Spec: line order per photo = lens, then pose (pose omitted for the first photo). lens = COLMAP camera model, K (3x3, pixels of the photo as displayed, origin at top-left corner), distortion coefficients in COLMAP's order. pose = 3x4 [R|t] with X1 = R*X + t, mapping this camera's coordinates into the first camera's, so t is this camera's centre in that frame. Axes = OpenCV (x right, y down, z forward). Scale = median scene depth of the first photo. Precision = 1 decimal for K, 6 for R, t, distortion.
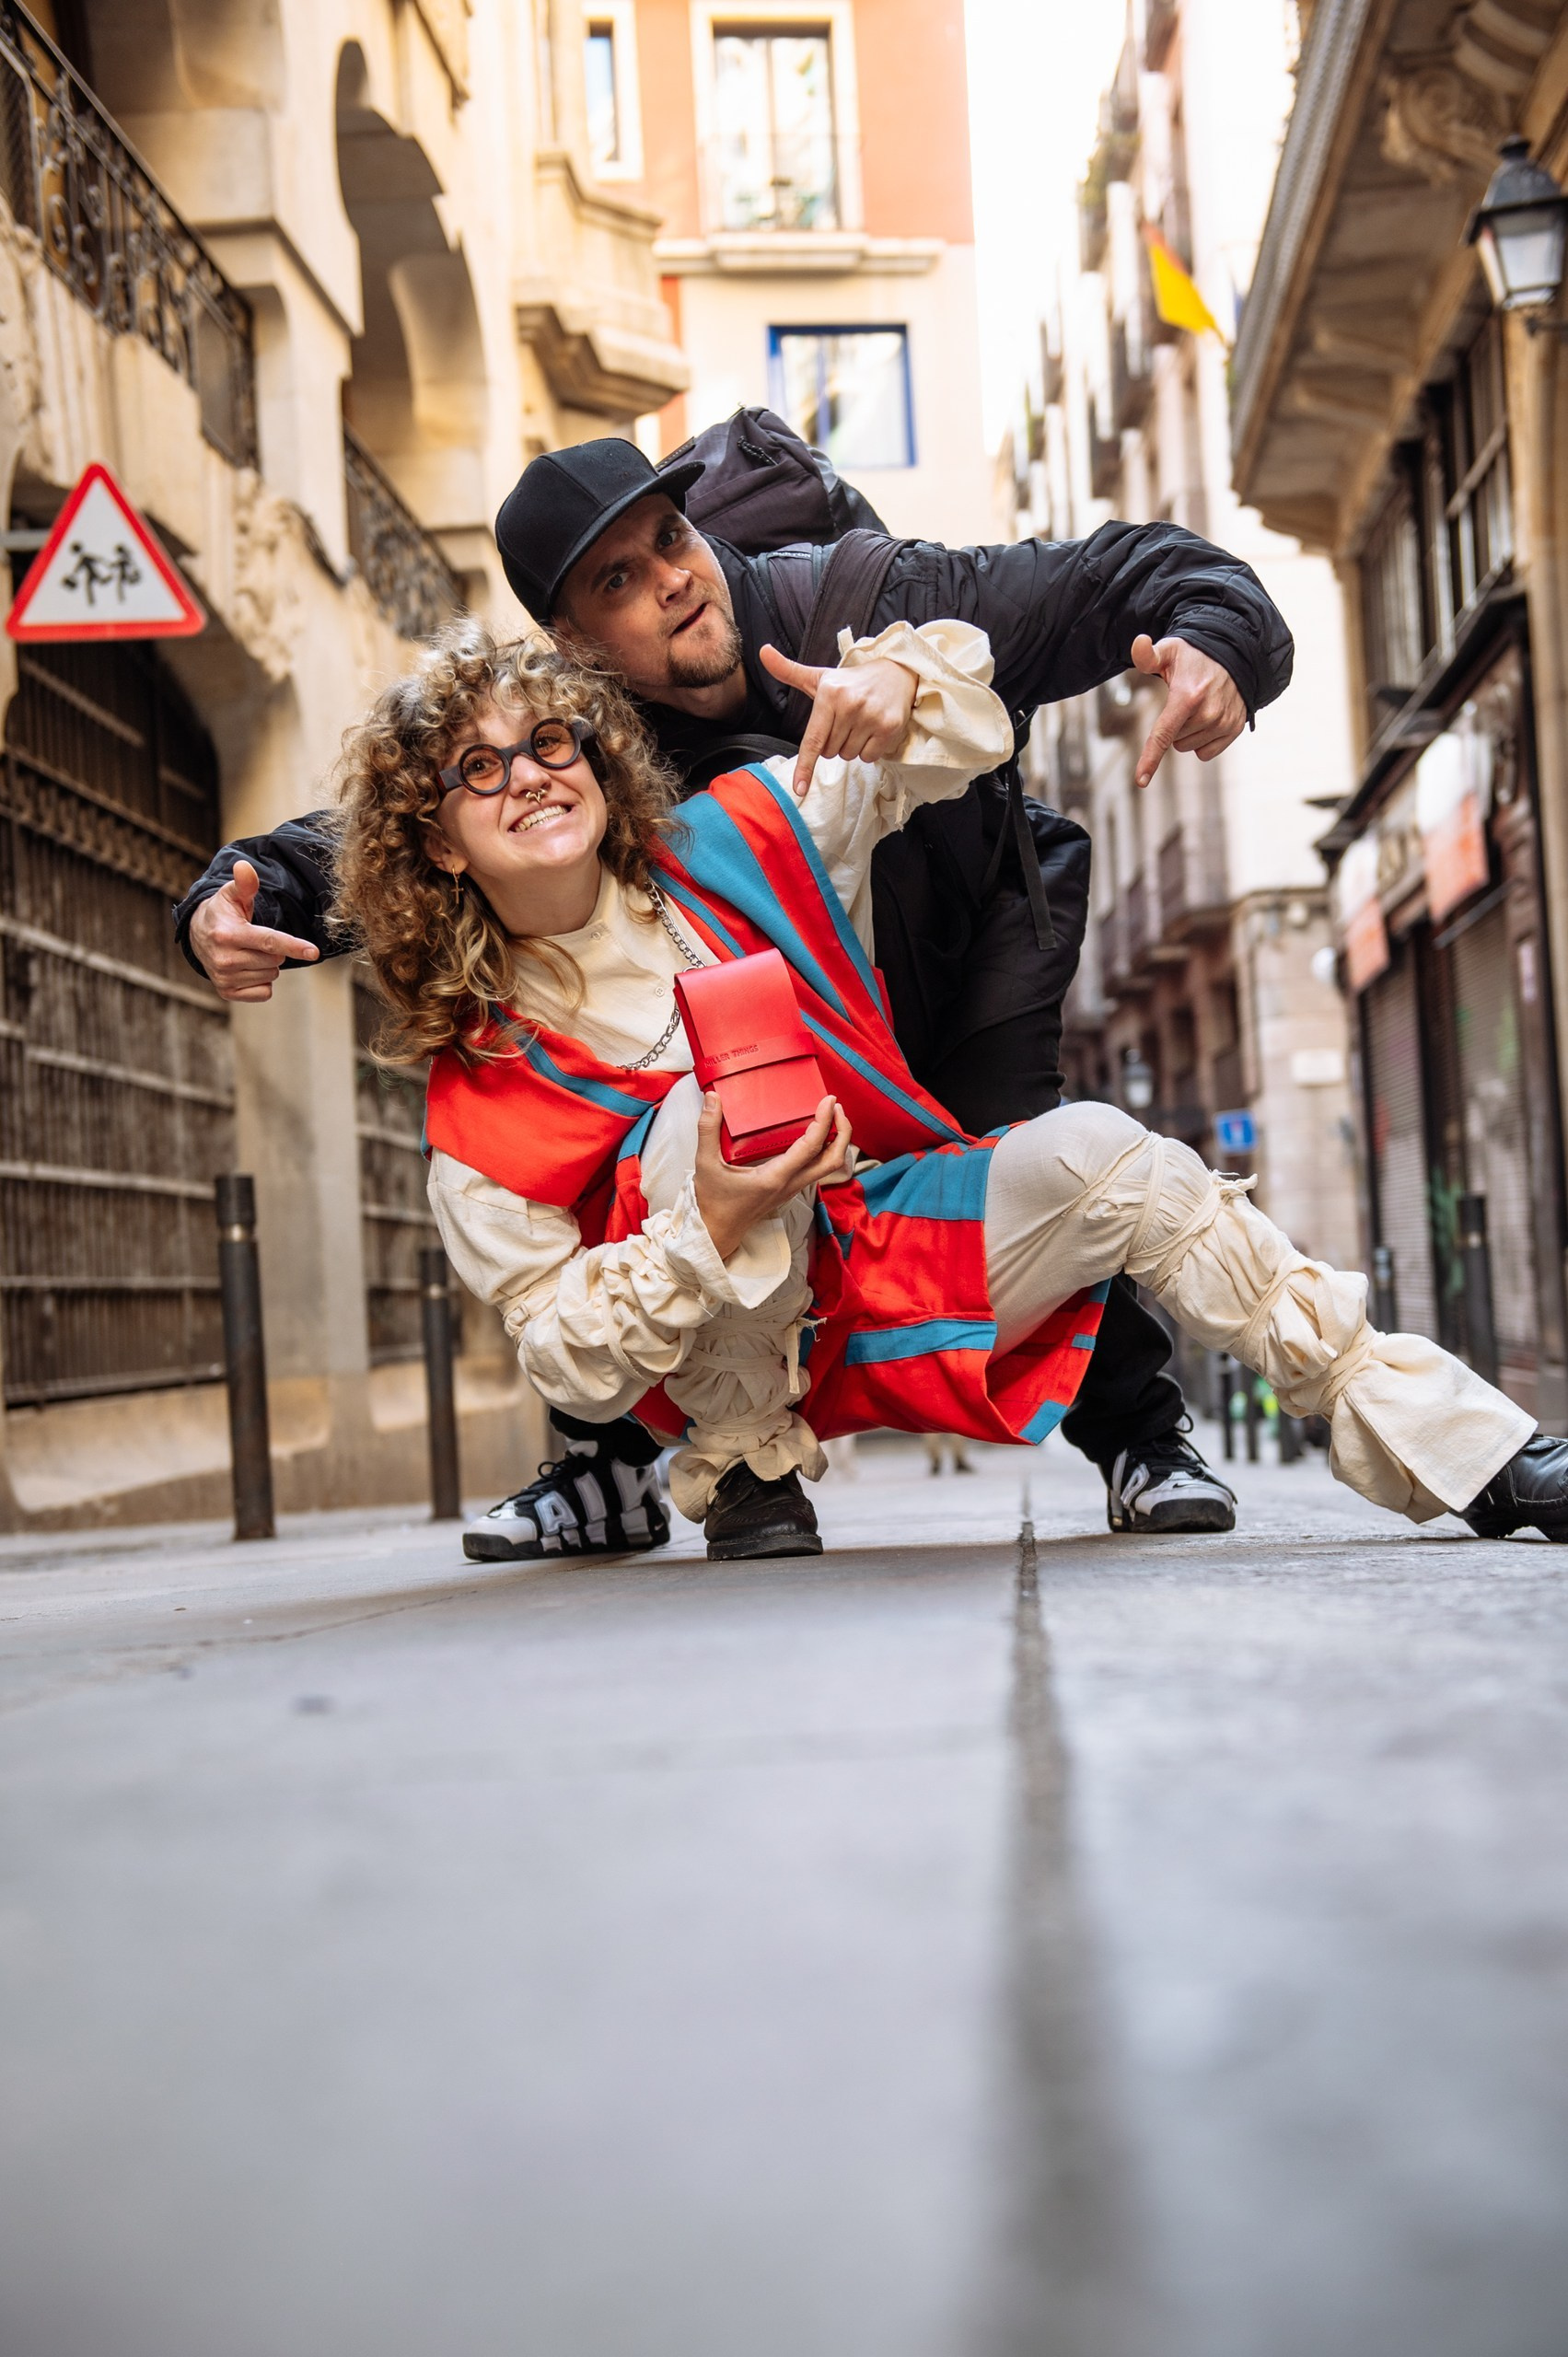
lens RADIAL K [[2988.1, 0, 782.5], [0, 2988.1, 1224.6], [0, 0, 1]] dist [0.111790, -0.029285]
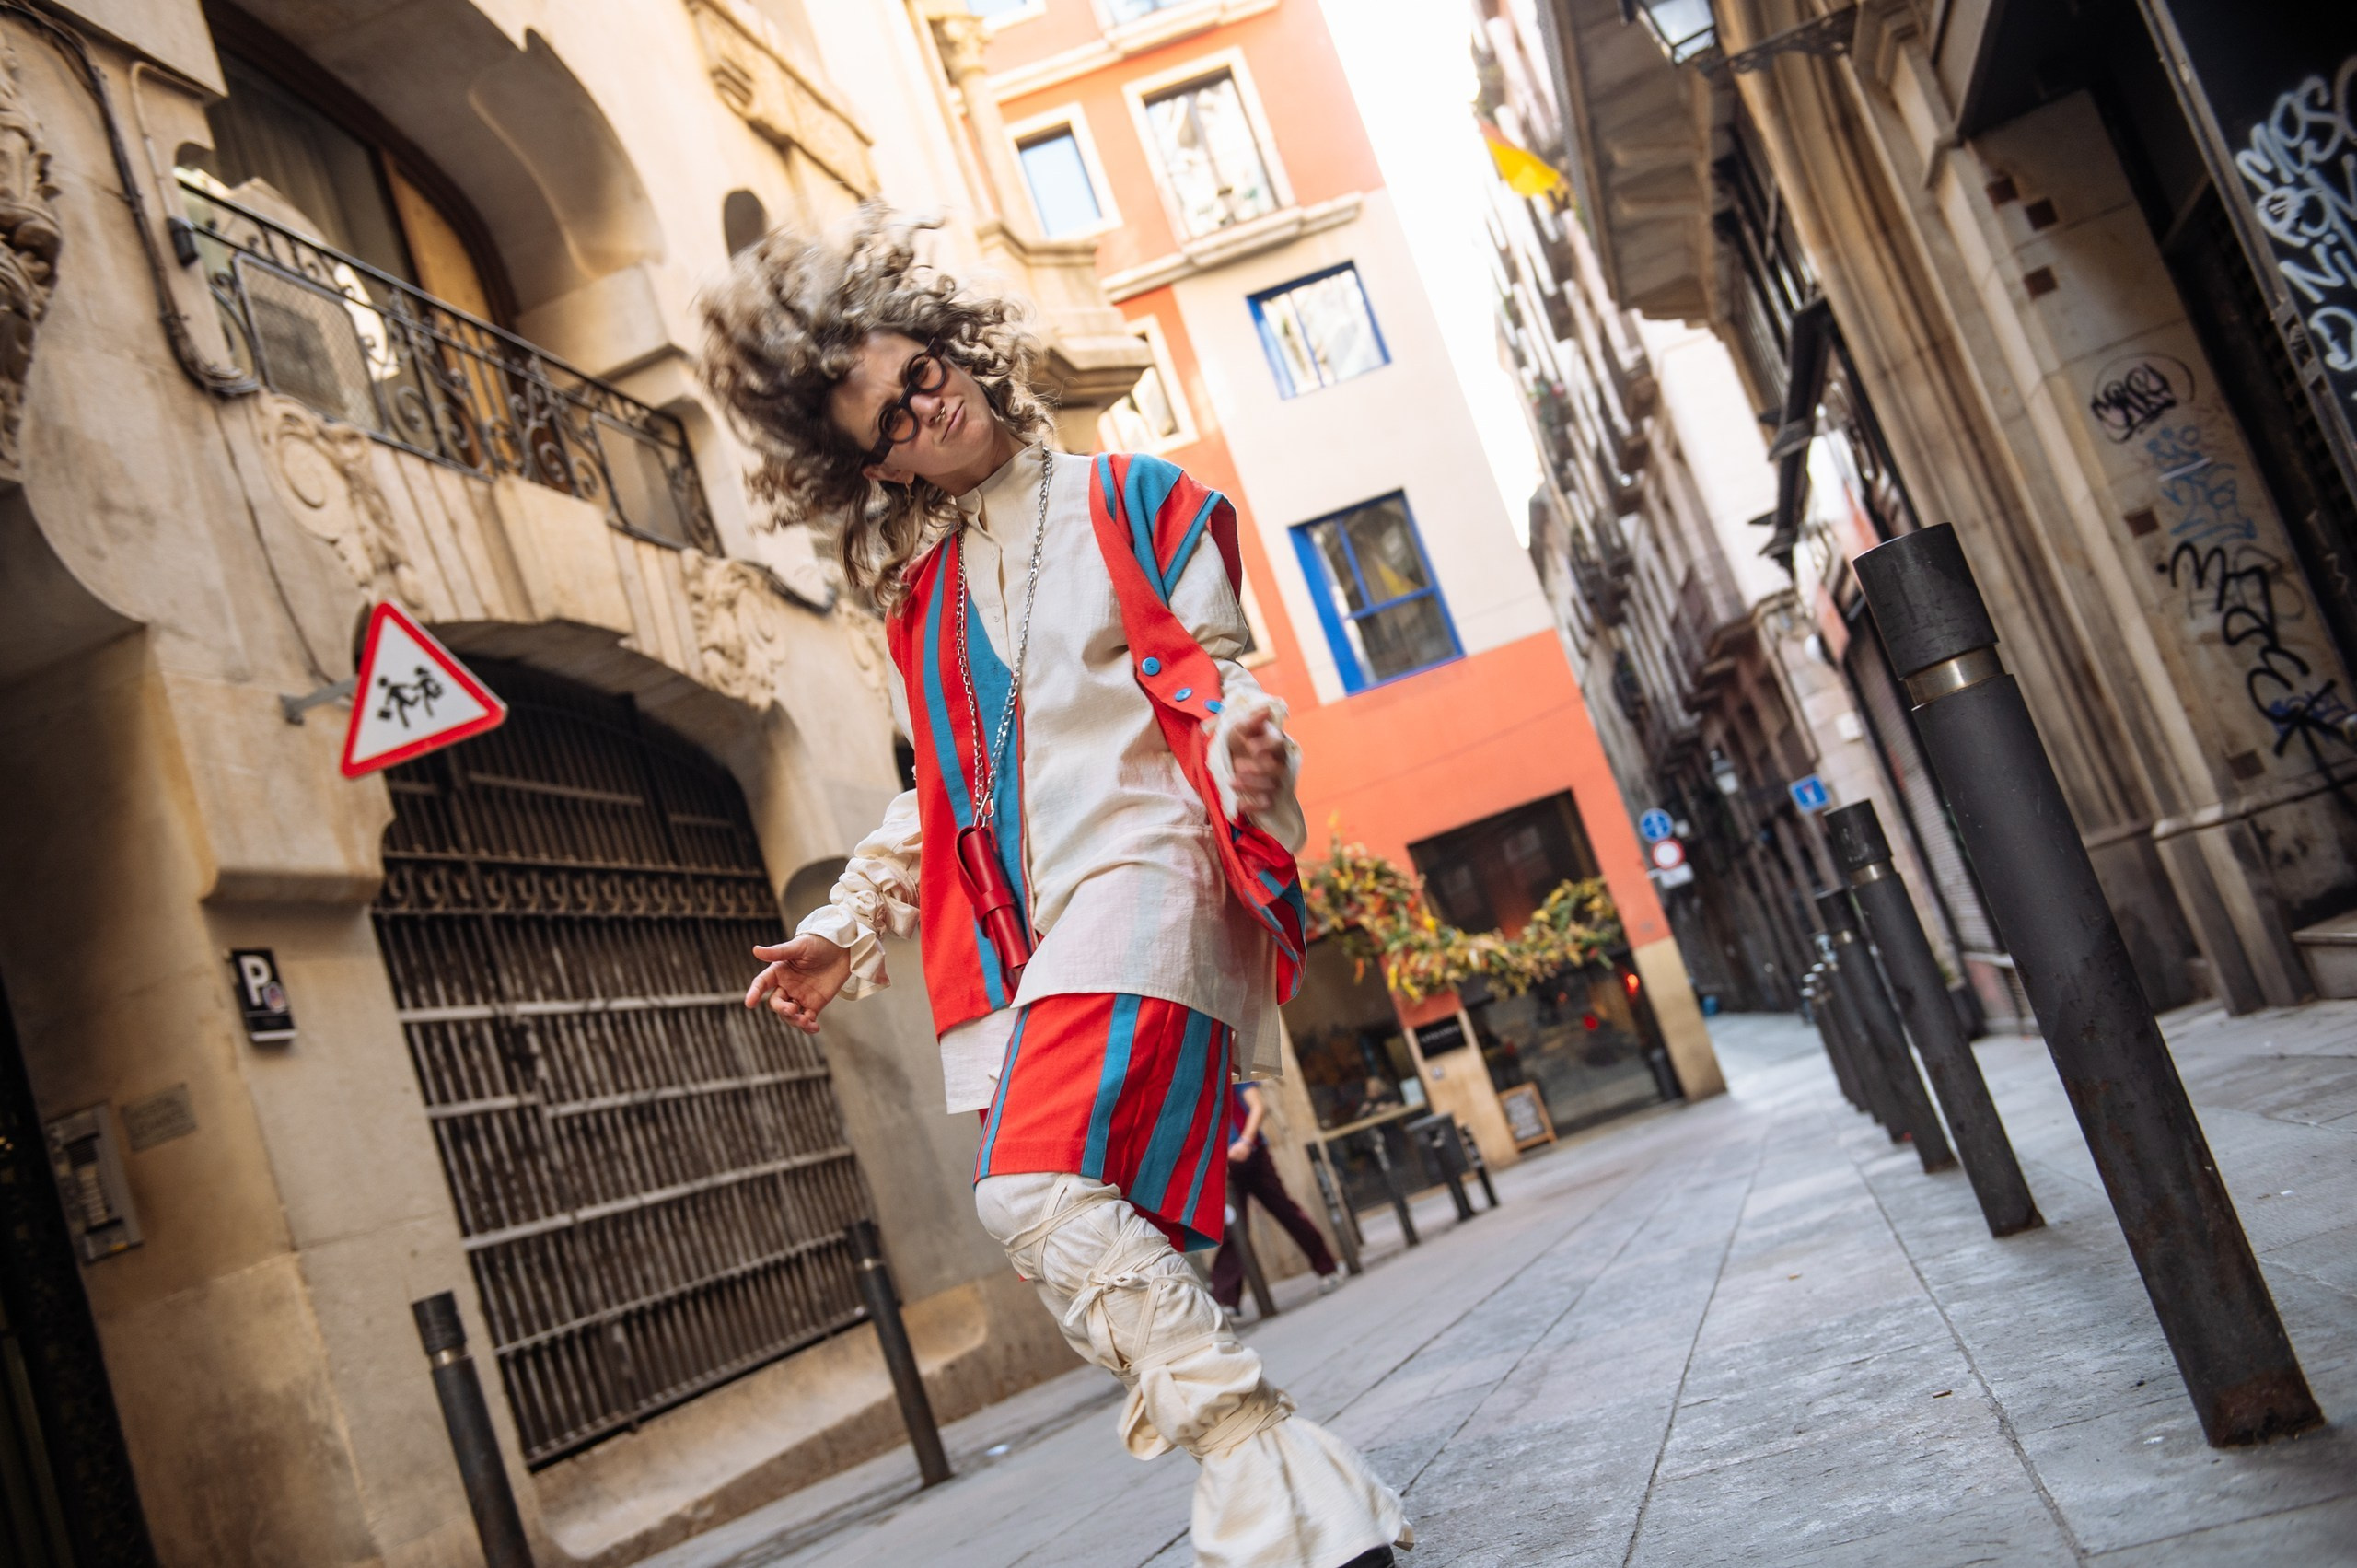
lens RADIAL K [[2258.1, 0, 1178.5], [0, 2258.1, 784.0], [0, 0, 1]] dist [0.035669, -0.003549]
pose [[0.946968, -0.290136, -0.138101, 0.063638], [0.276598, 0.954761, -0.109202, -0.009309], [0.163537, 0.065212, 0.984380, 0.111840]]
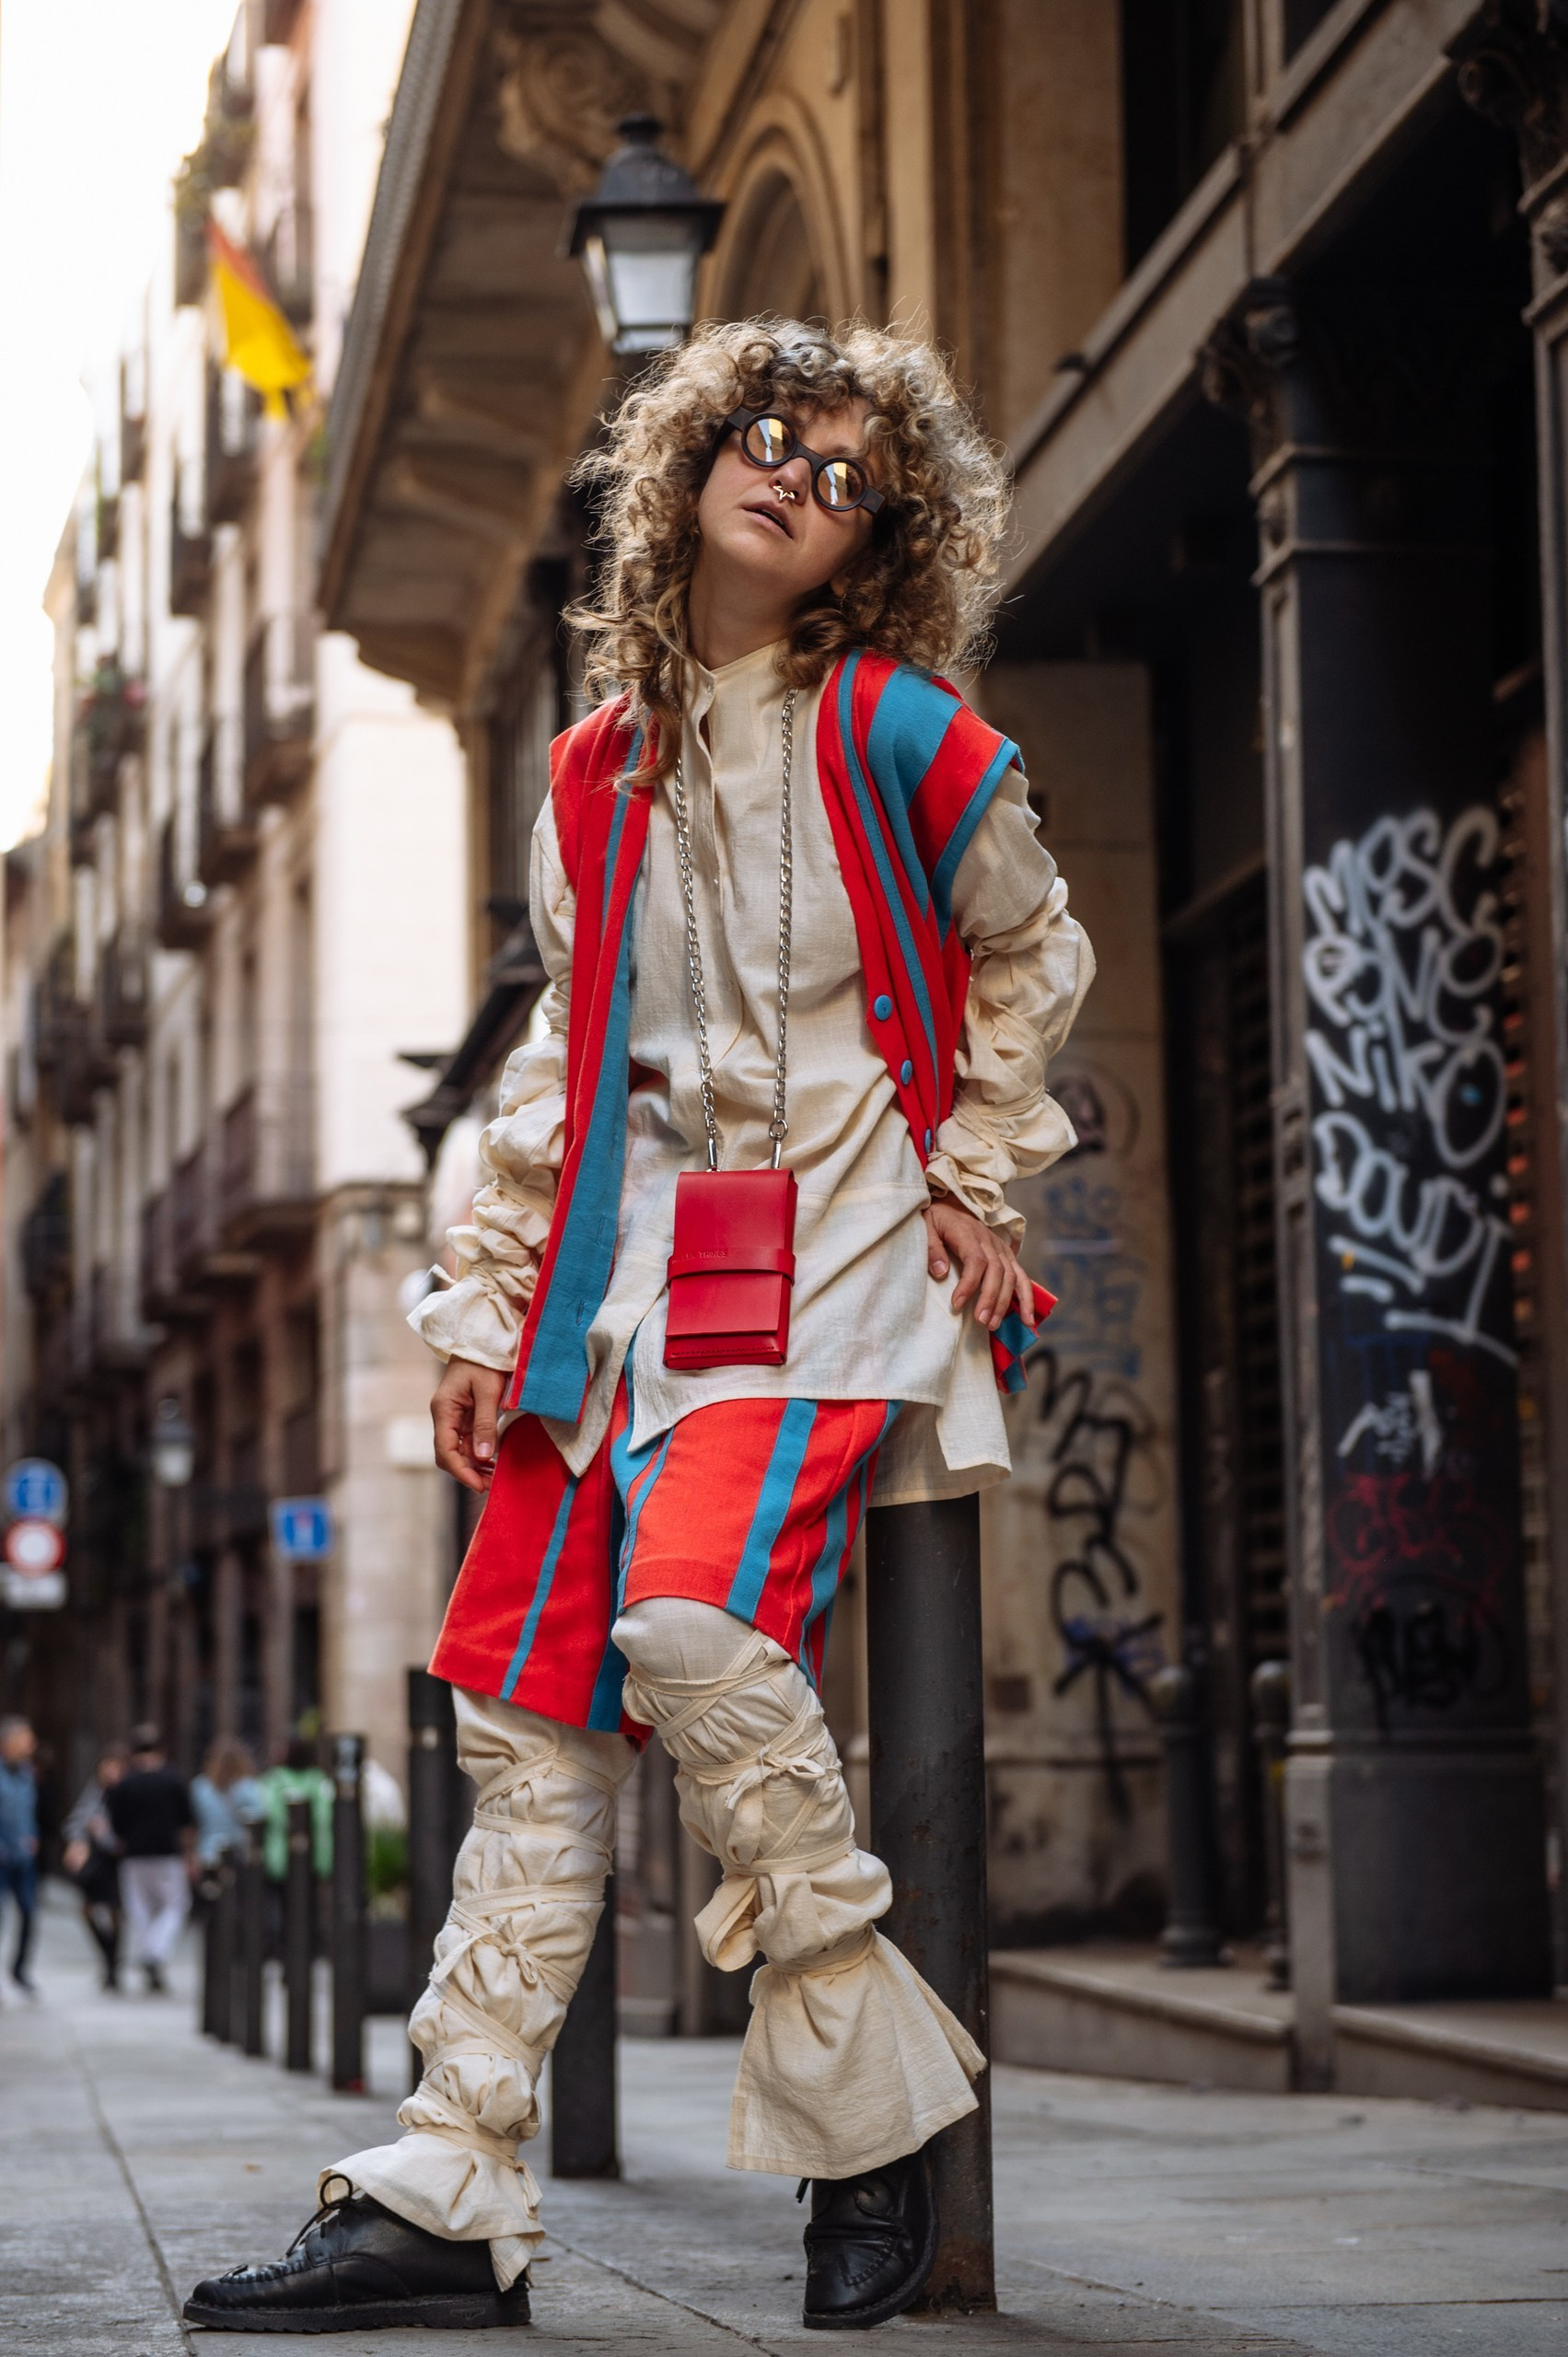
lens RADIAL K [[4216.2, 0, 784.0], [0, 4216.2, 1178.5], [0, 0, 1]] dist [0.109651, -0.182005]
pose [[0.968540, 0.076159, 0.236917, 0.037825], [-0.049354, 0.991894, -0.117089, -0.004576], [-0.243914, 0.101713, 0.964448, 0.055009]]
